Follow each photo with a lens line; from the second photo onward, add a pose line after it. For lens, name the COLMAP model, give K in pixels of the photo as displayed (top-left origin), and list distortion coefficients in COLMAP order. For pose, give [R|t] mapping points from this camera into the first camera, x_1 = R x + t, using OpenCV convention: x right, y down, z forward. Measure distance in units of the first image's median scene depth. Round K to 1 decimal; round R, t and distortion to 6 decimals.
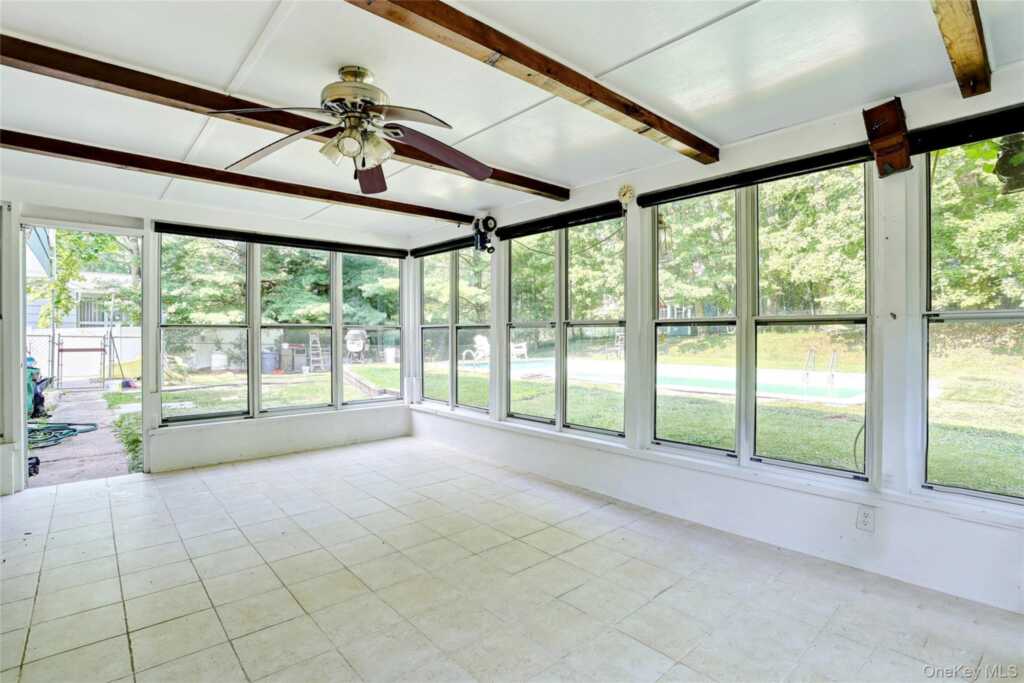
lens RADIAL K [[495.4, 0, 513.3], [0, 495.4, 339.2], [0, 0, 1]] dist [-0.033560, 0.002272]
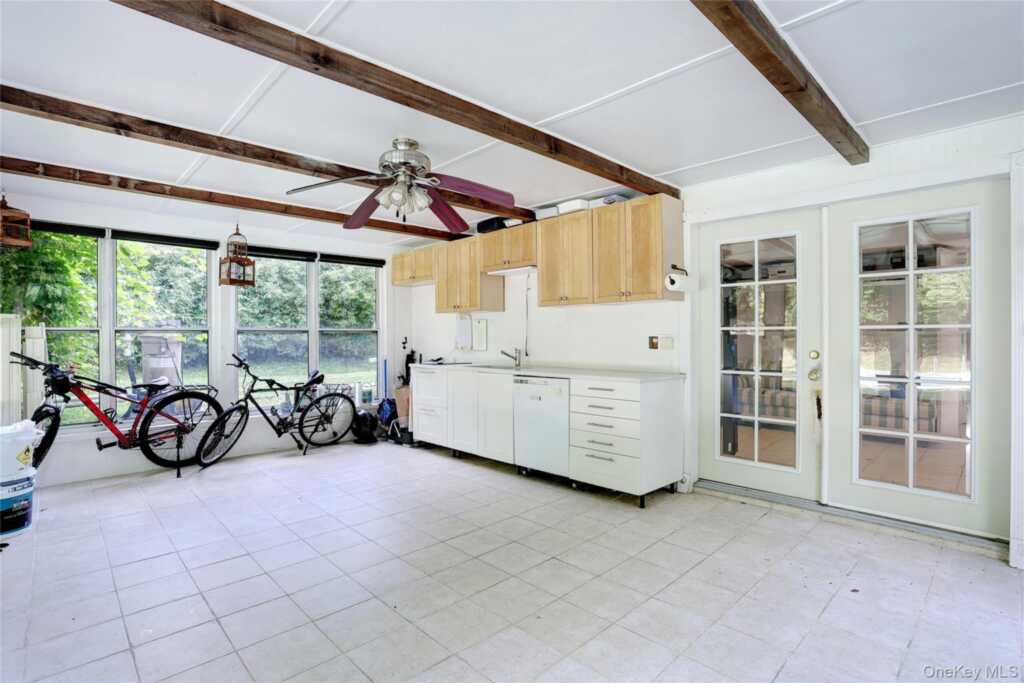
lens RADIAL K [[495.4, 0, 510.9], [0, 495.4, 340.5], [0, 0, 1]] dist [-0.033560, 0.002272]
pose [[-0.999454, 0.005845, -0.032524, -0.440387], [0.005584, 0.999952, 0.008109, -0.017188], [0.032570, 0.007923, -0.999438, 1.843735]]
